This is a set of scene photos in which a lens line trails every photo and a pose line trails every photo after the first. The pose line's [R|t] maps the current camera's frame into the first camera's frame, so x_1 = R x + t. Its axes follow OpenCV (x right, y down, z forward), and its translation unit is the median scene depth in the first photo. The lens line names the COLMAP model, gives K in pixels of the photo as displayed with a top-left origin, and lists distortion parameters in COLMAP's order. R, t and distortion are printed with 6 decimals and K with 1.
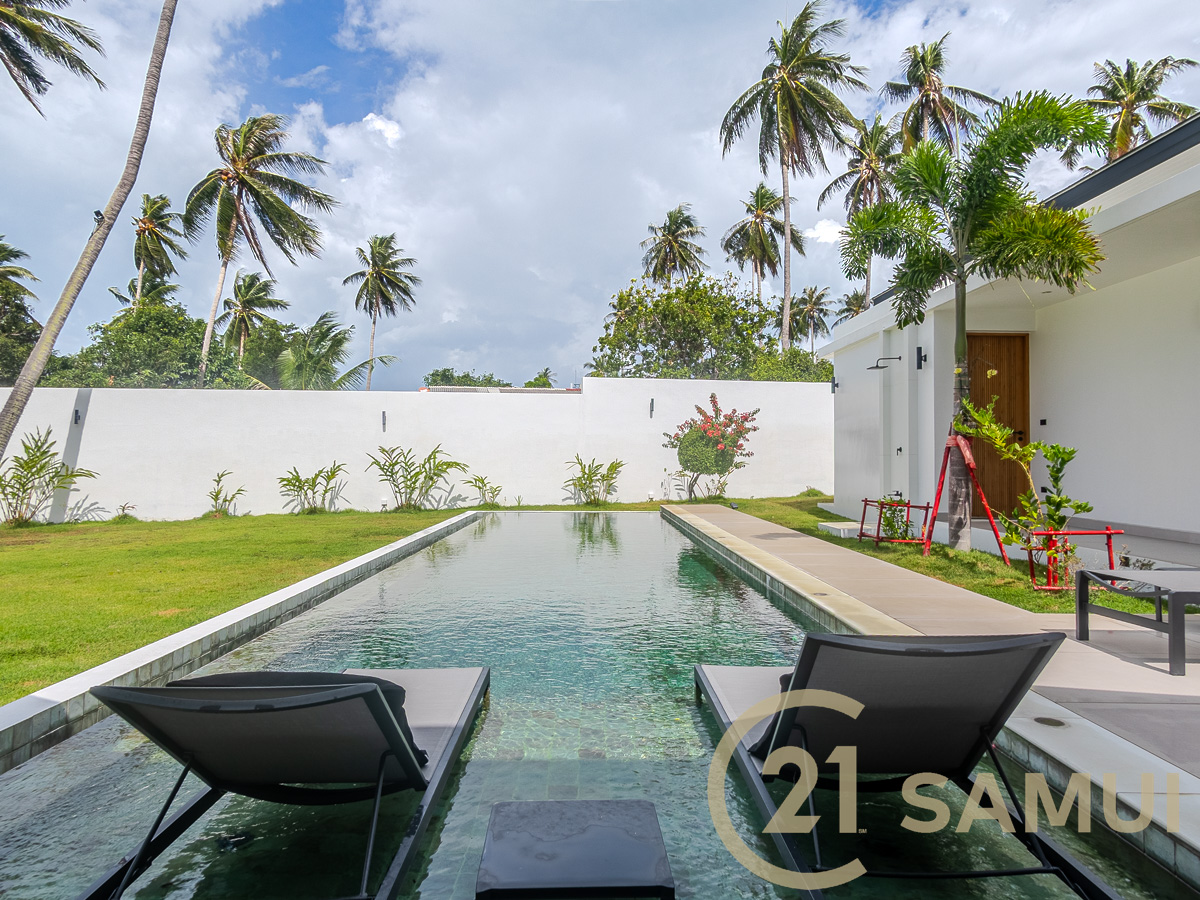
lens RADIAL K [[776.2, 0, 597.3], [0, 776.2, 429.5], [0, 0, 1]] dist [0.002048, 0.025553]
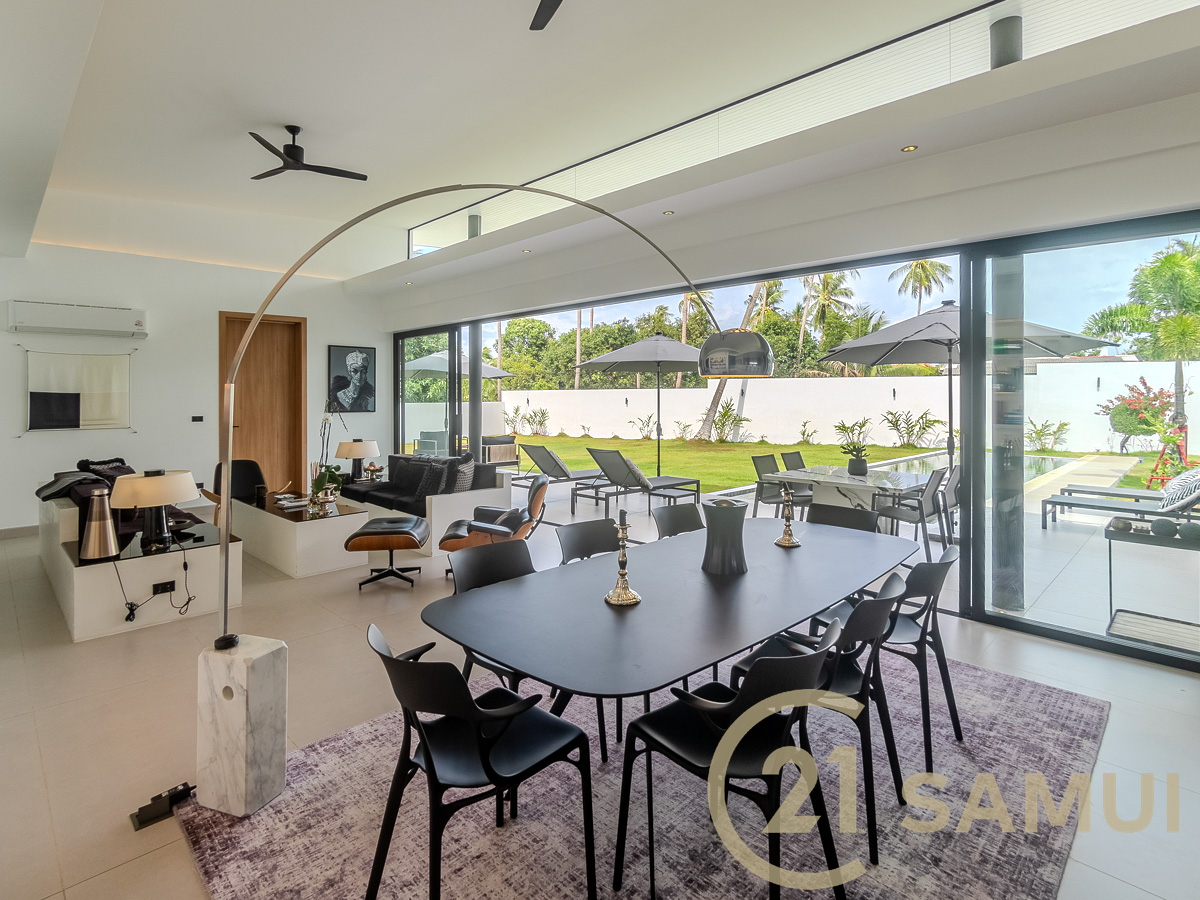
lens RADIAL K [[616.4, 0, 613.0], [0, 616.4, 391.1], [0, 0, 1]] dist [0.007994, 0.000911]
pose [[0.718328, 0.001282, -0.695704, 0.238493], [0.015583, 0.999718, 0.017931, -0.054383], [0.695530, -0.023721, 0.718105, -0.432362]]
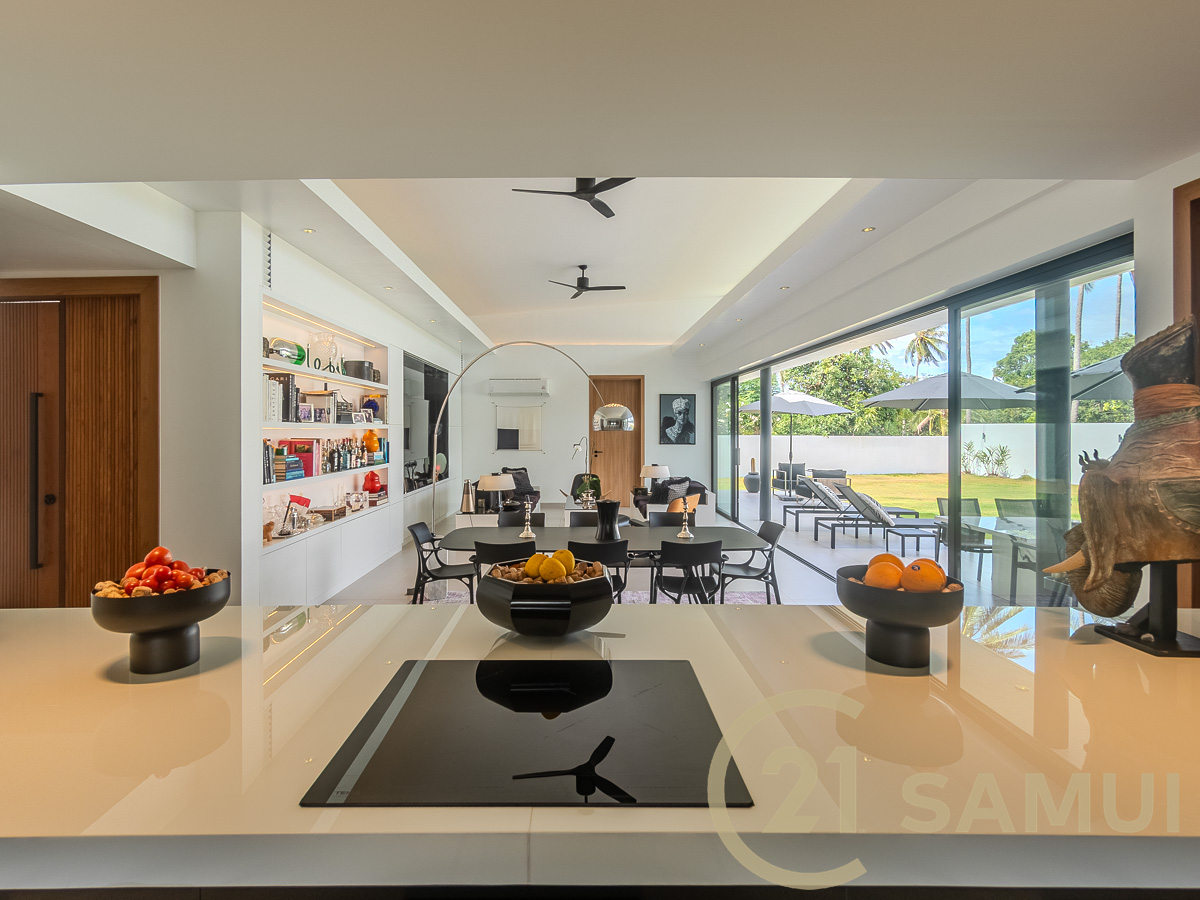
lens RADIAL K [[652.1, 0, 600.3], [0, 652.1, 401.3], [0, 0, 1]] dist [0.024770, 0.000362]
pose [[0.037994, -0.030195, -0.998822, 0.446587], [0.024113, 0.999280, -0.029292, -0.059342], [0.998987, -0.022971, 0.038695, -0.318266]]
